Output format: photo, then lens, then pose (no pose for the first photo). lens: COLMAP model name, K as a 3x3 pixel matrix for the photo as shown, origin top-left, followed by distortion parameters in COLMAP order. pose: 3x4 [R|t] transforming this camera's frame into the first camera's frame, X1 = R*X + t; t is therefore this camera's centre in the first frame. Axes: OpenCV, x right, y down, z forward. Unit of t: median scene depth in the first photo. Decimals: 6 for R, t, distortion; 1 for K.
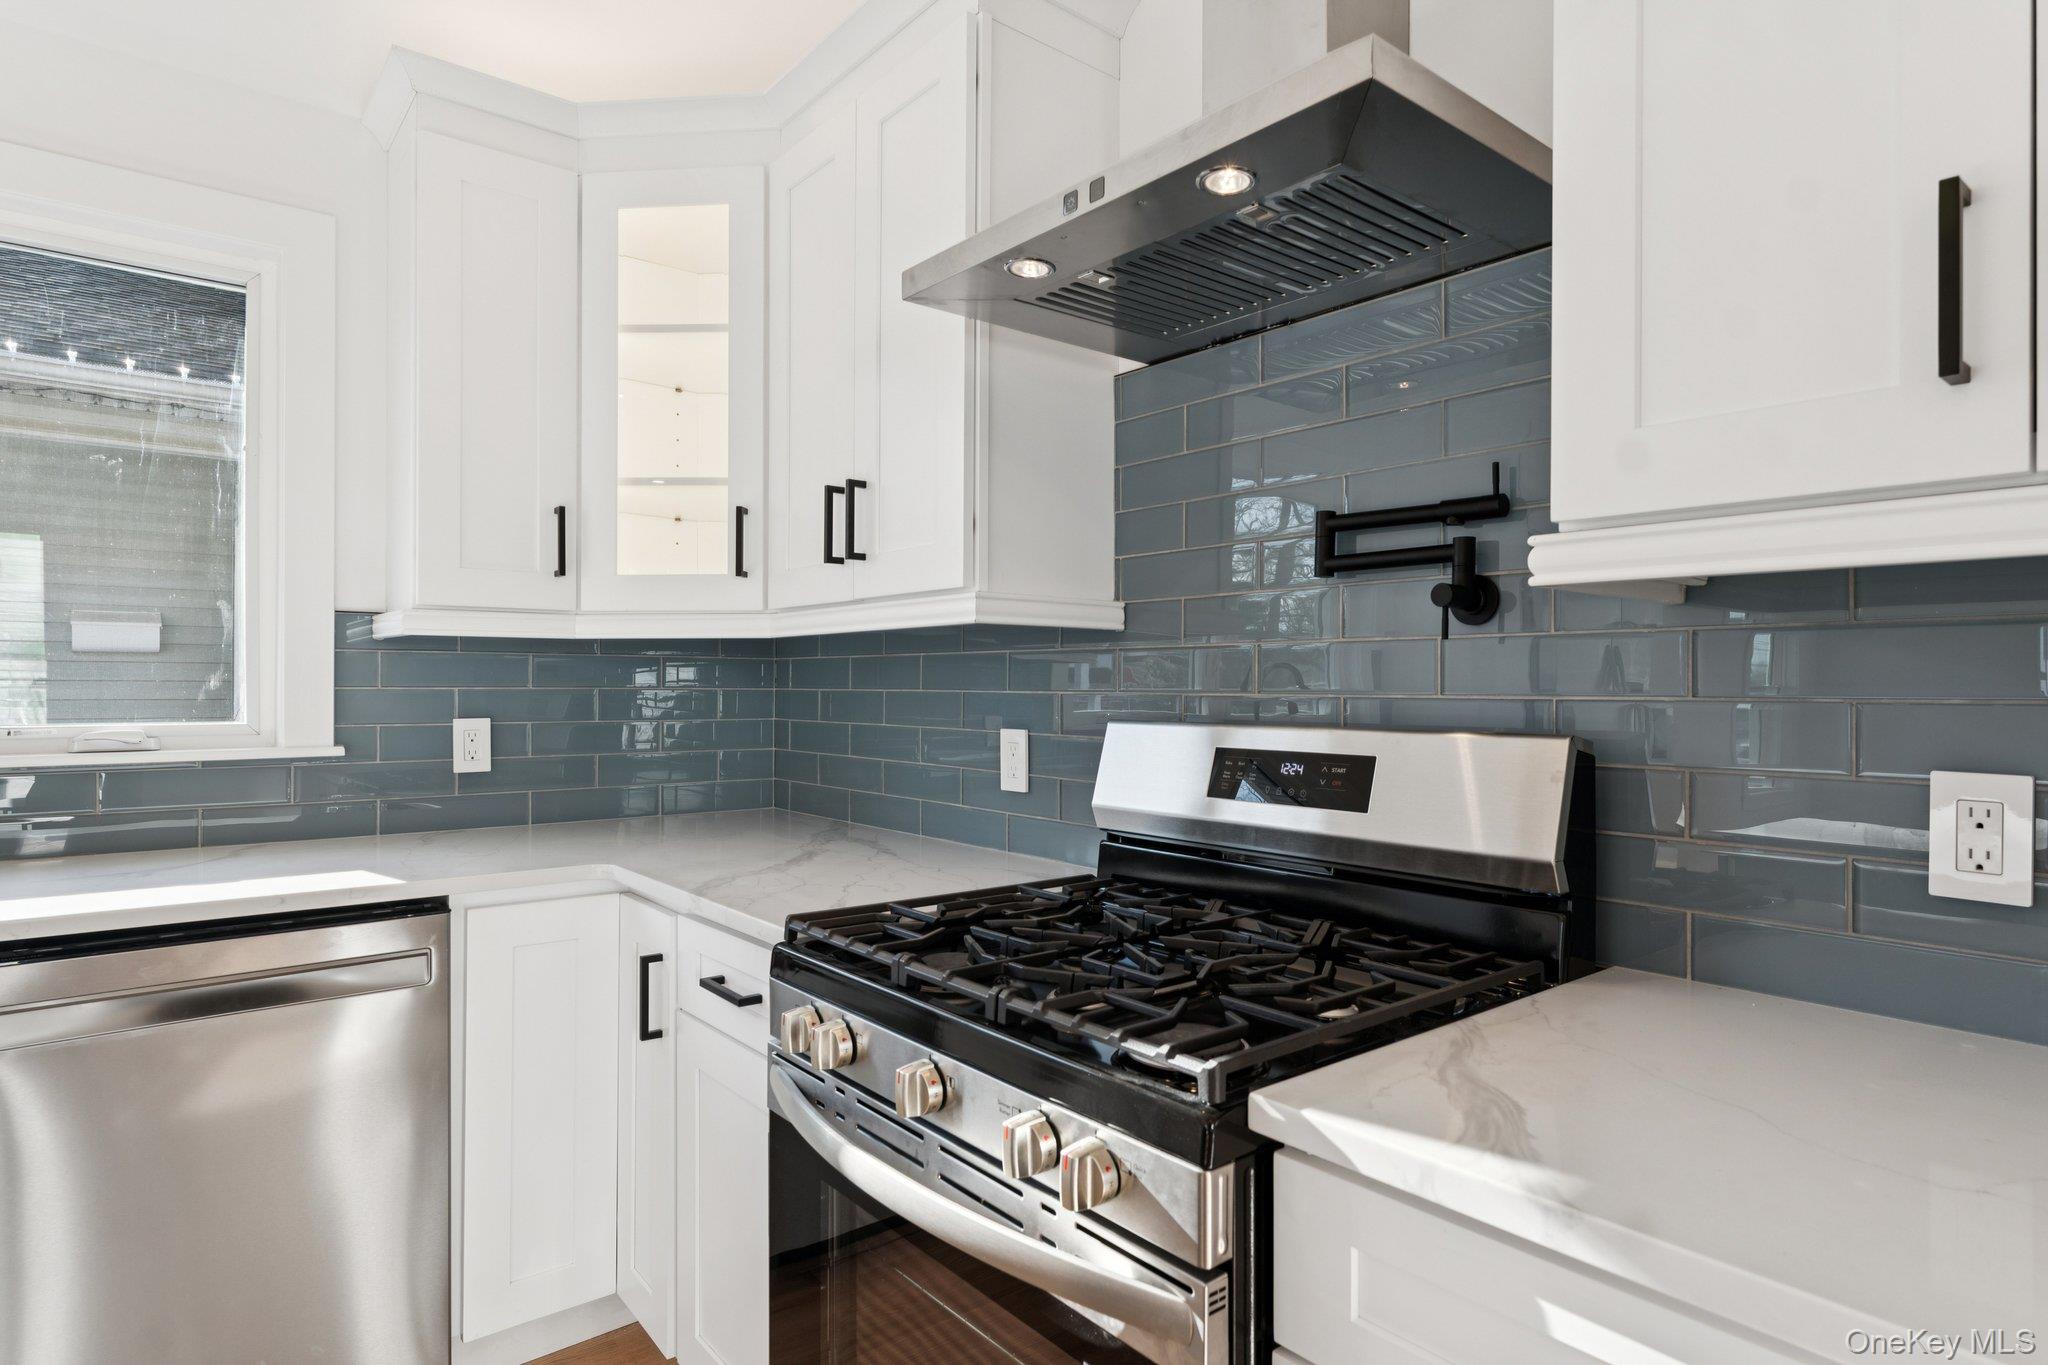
lens RADIAL K [[1131.1, 0, 1020.9], [0, 1131.1, 682.4], [0, 0, 1]] dist [0.017468, -0.000466]
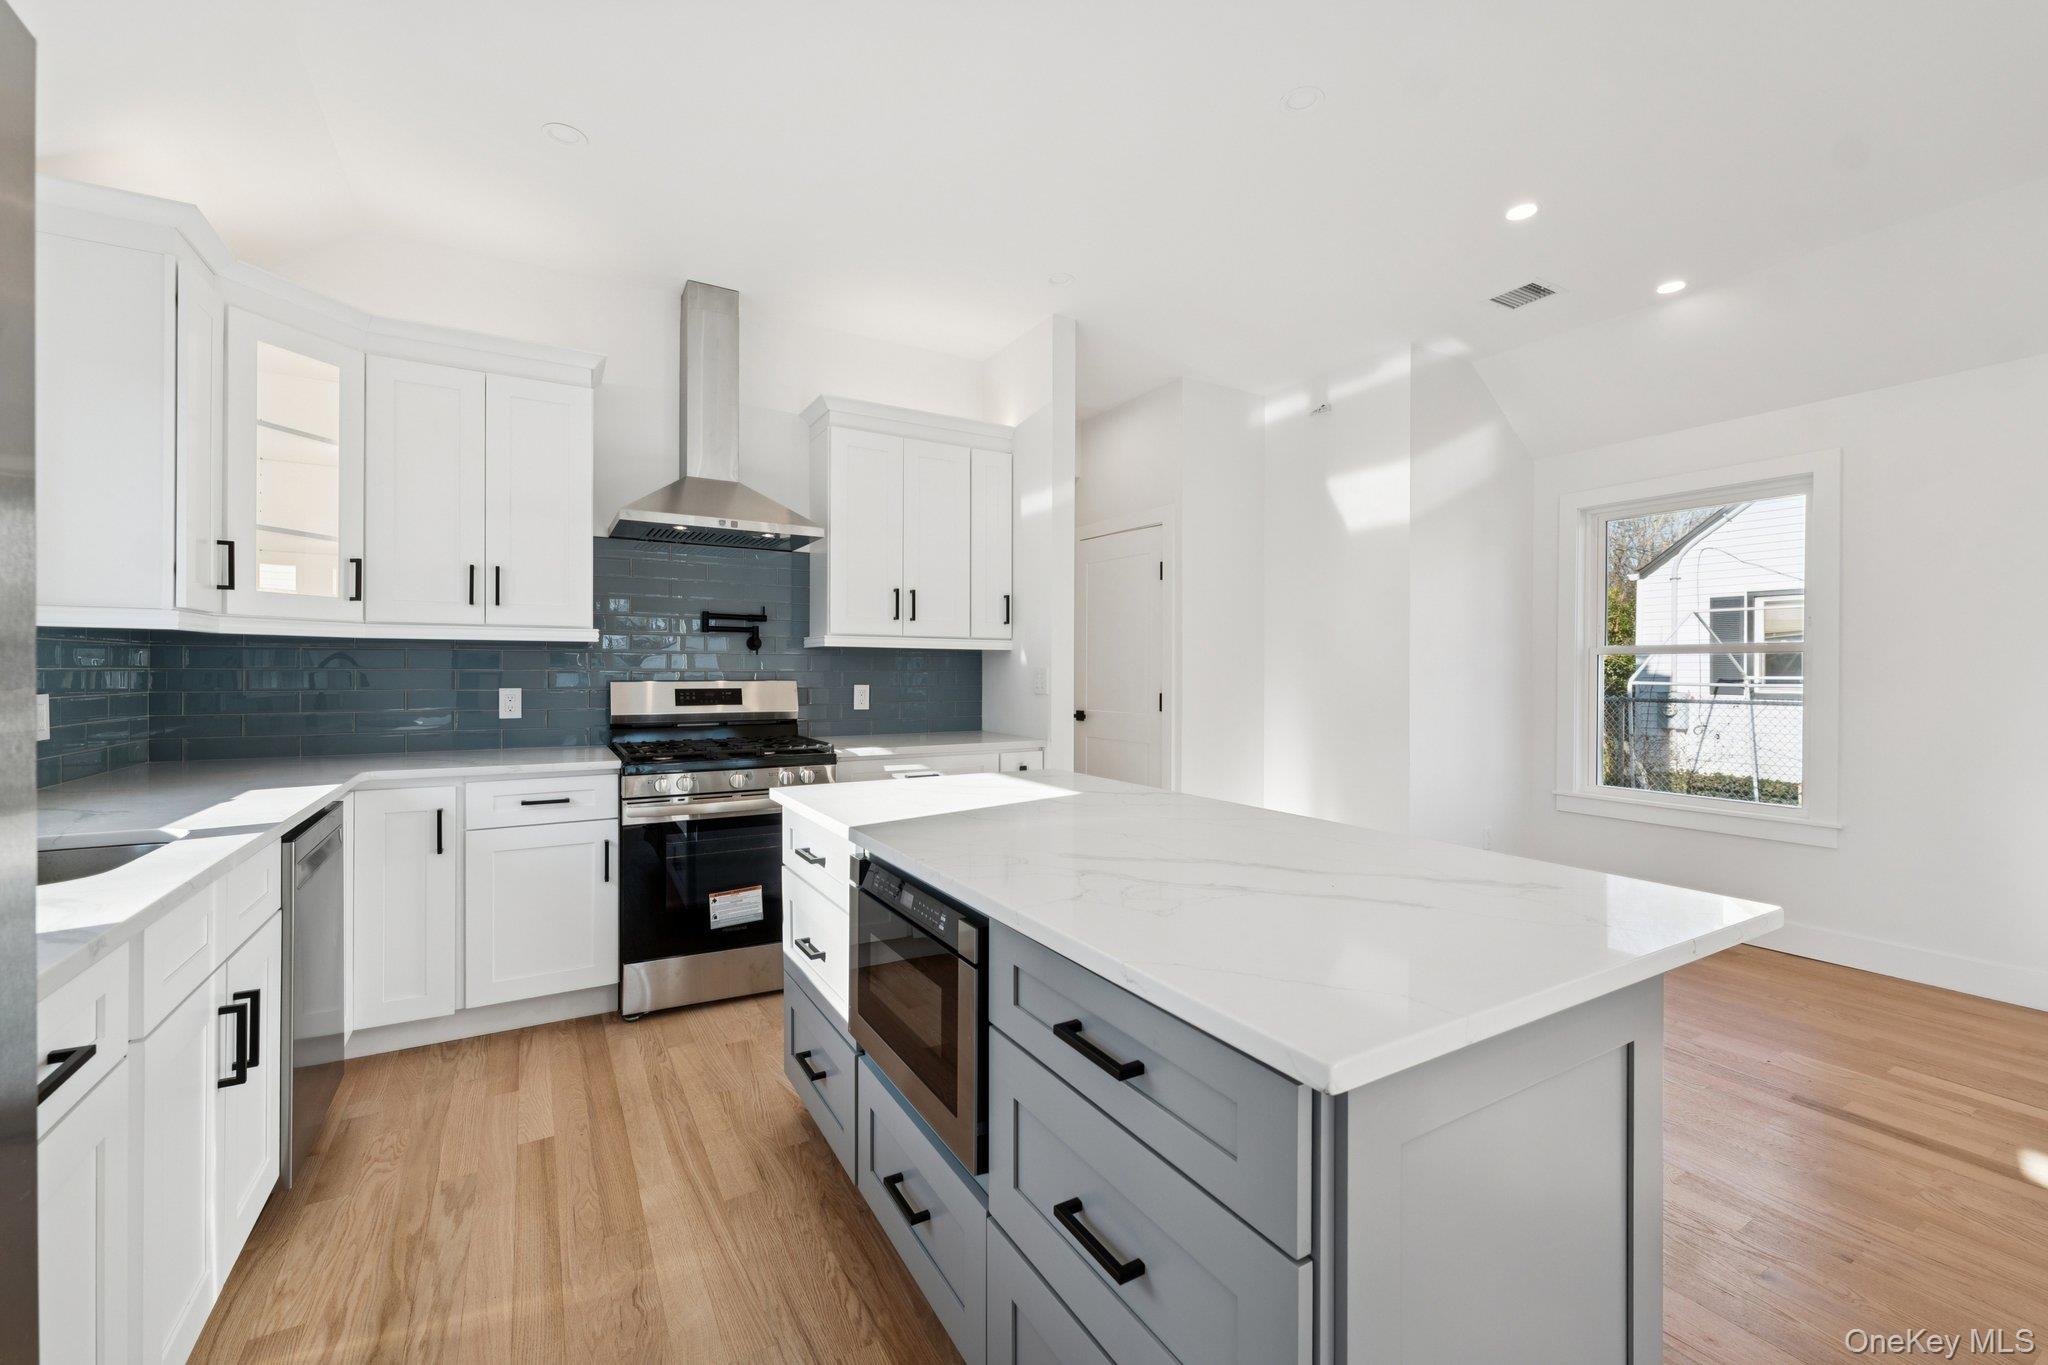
lens RADIAL K [[840.5, 0, 1028.0], [0, 840.5, 660.4], [0, 0, 1]] dist [0.002126, -0.000155]
pose [[0.155225, 0.007308, 0.987852, -1.617594], [-0.008592, 0.999945, -0.006048, -0.008980], [-0.987842, -0.007549, 0.155279, -0.196403]]
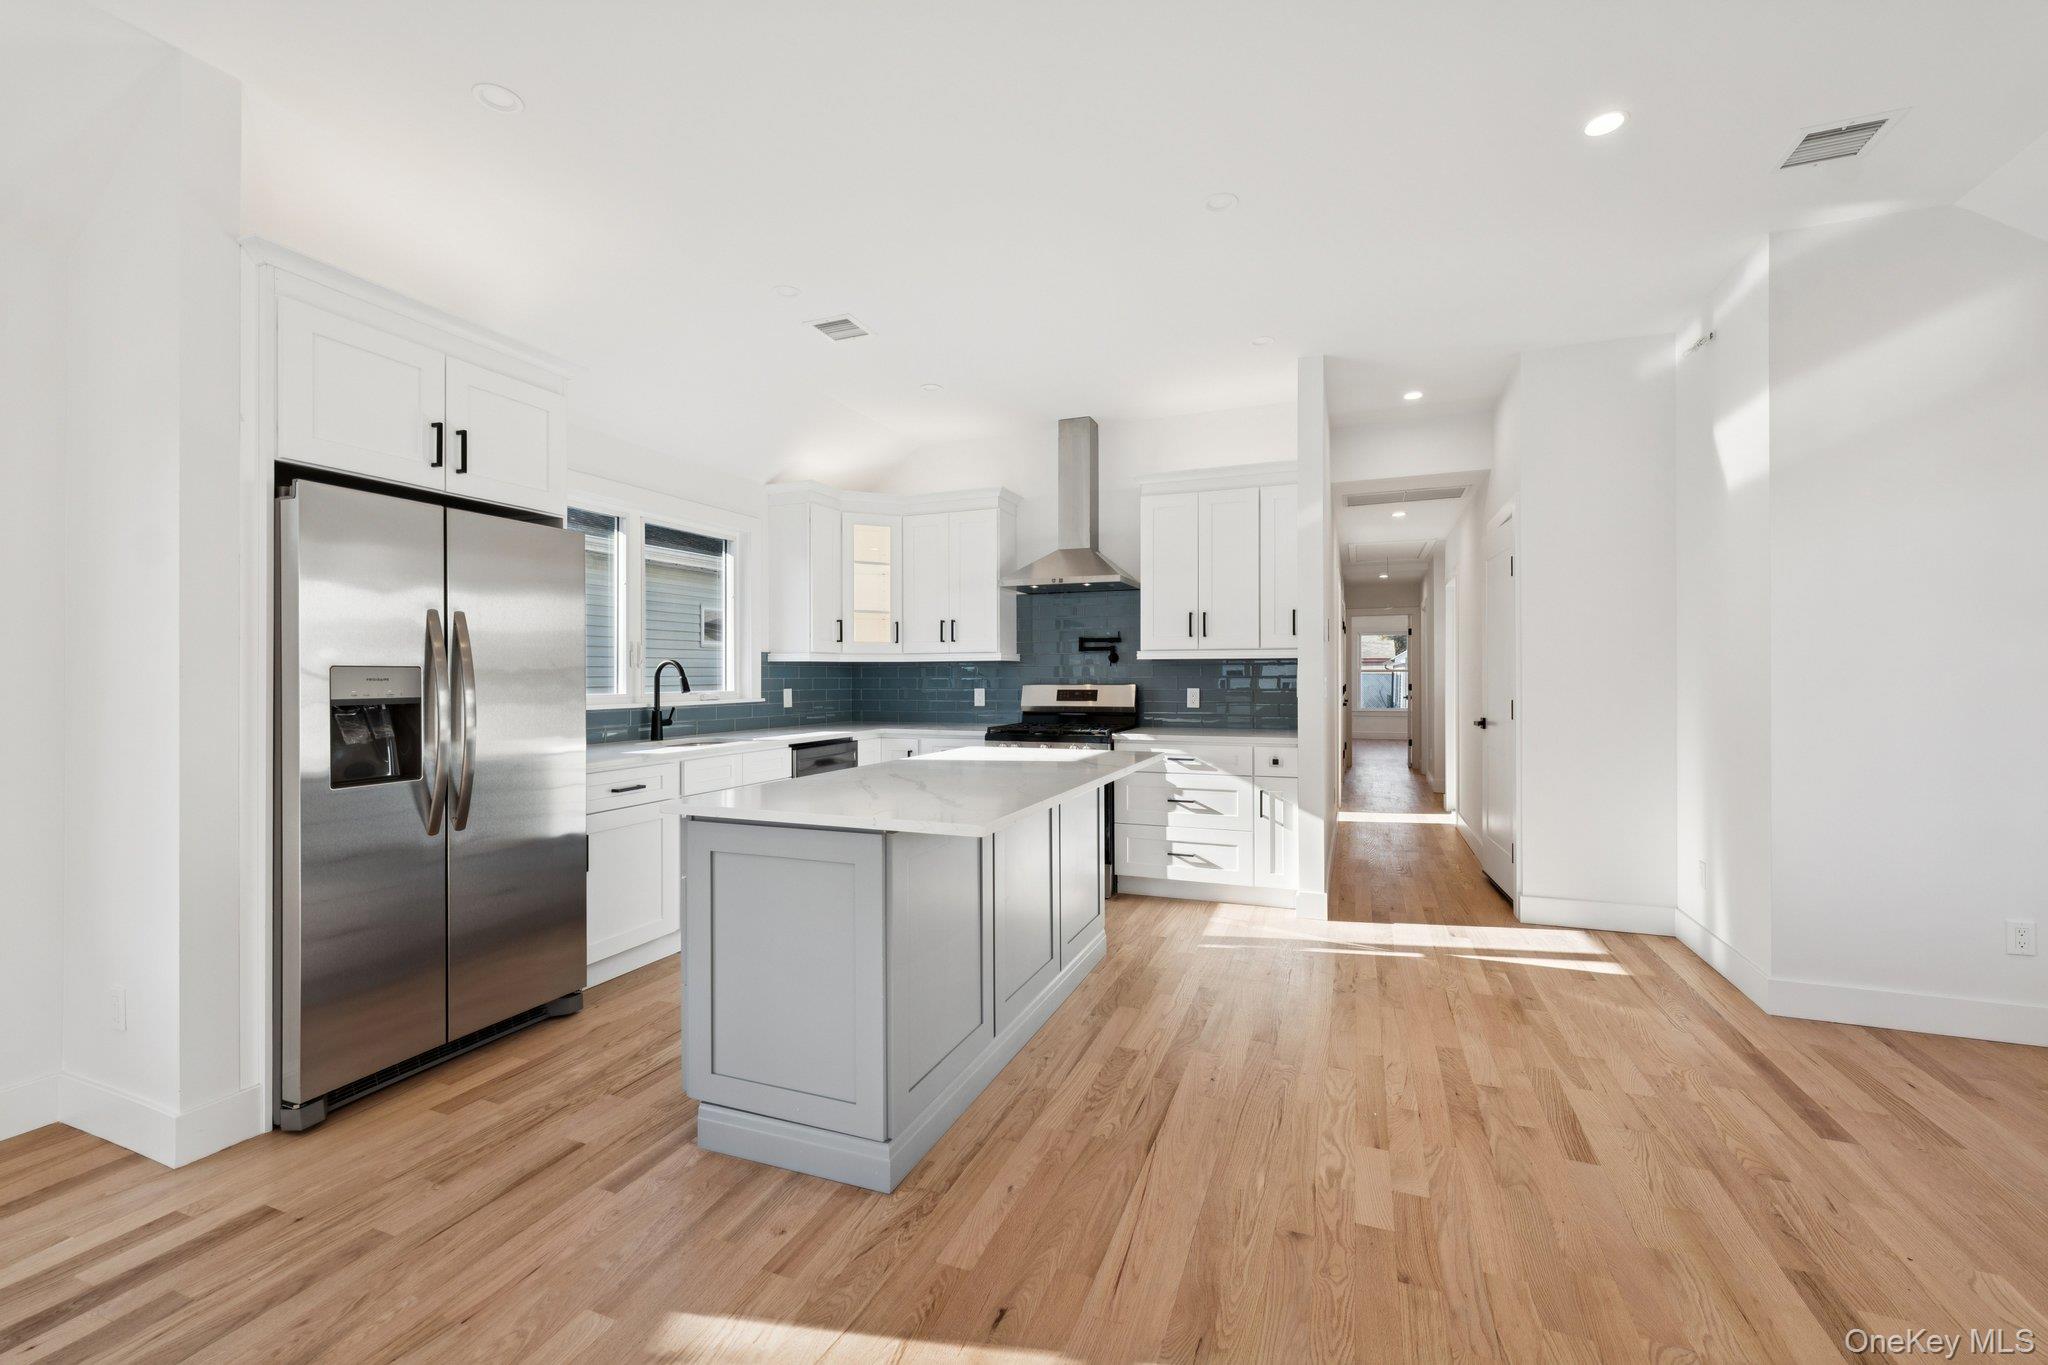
lens RADIAL K [[840.5, 0, 1014.8], [0, 840.5, 662.6], [0, 0, 1]] dist [0.002126, -0.000155]
pose [[0.877239, 0.000146, 0.480054, -1.373760], [0.005643, 0.999928, -0.010614, -0.013043], [-0.480021, 0.012020, 0.877175, -1.588136]]
